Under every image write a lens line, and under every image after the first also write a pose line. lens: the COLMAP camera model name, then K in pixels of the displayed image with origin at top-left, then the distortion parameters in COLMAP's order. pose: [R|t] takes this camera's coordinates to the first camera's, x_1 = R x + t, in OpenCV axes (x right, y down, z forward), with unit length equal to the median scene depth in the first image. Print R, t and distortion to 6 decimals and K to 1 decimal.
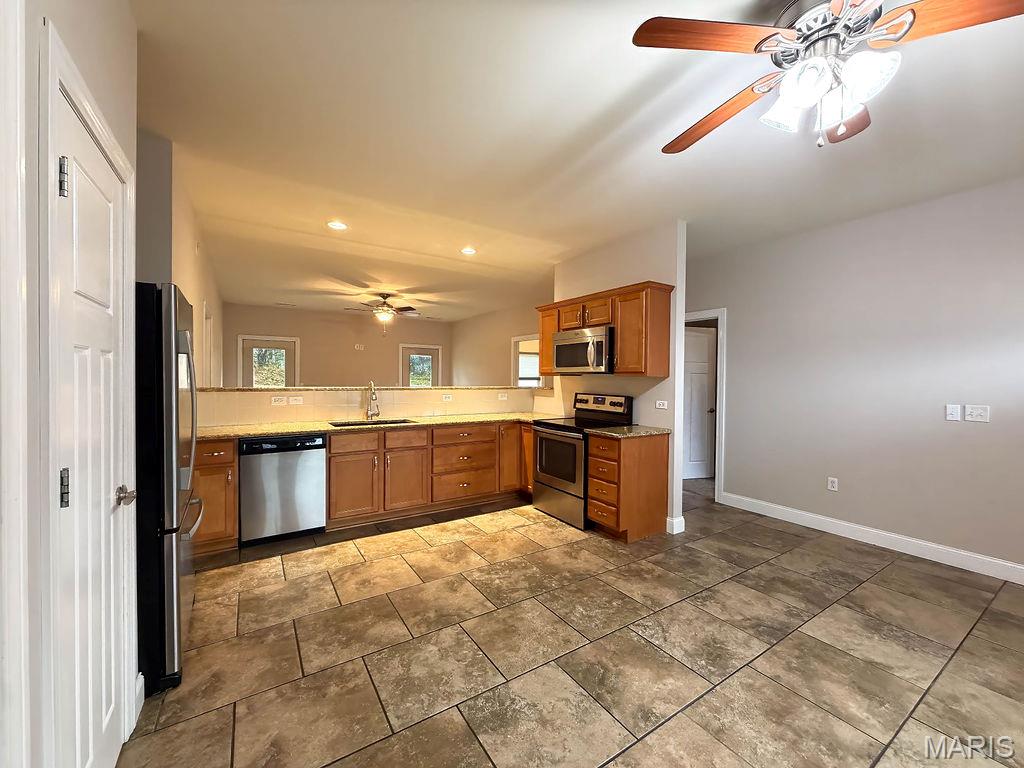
lens RADIAL K [[412.1, 0, 515.5], [0, 412.1, 382.7], [0, 0, 1]] dist [-0.001772, 0.000253]
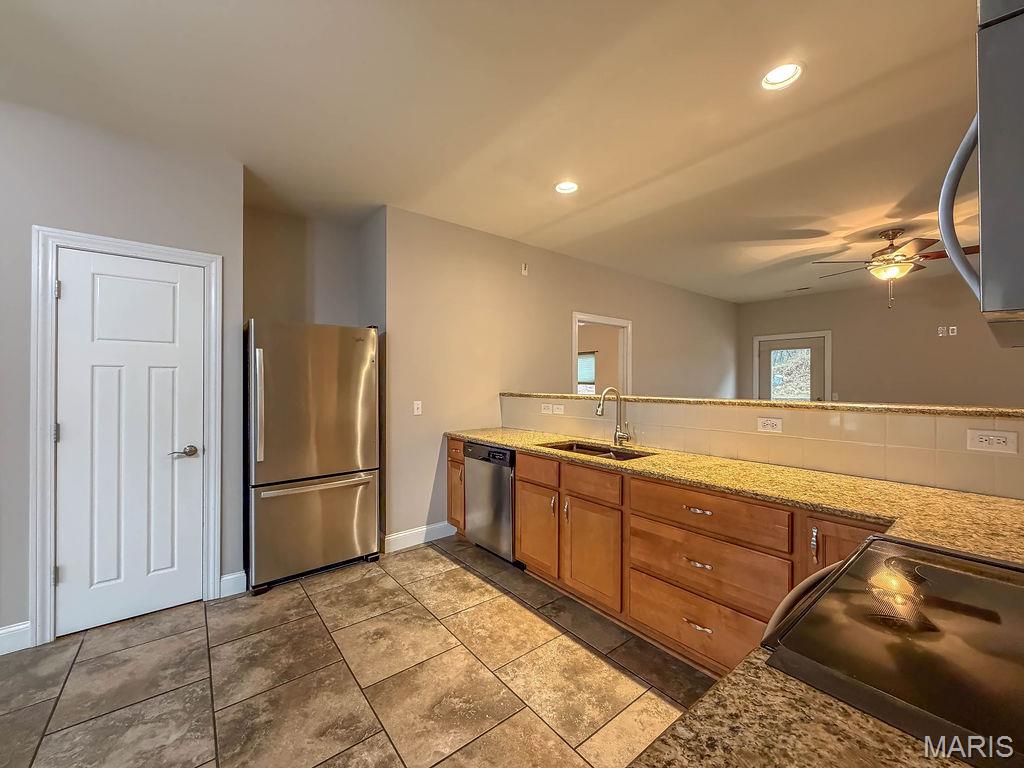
lens RADIAL K [[412.1, 0, 510.2], [0, 412.1, 383.2], [0, 0, 1]] dist [-0.001772, 0.000253]
pose [[0.086023, -0.007708, -0.996263, 0.430704], [-0.015617, 0.999837, -0.009085, -0.002739], [0.996171, 0.016340, 0.085889, 1.097628]]
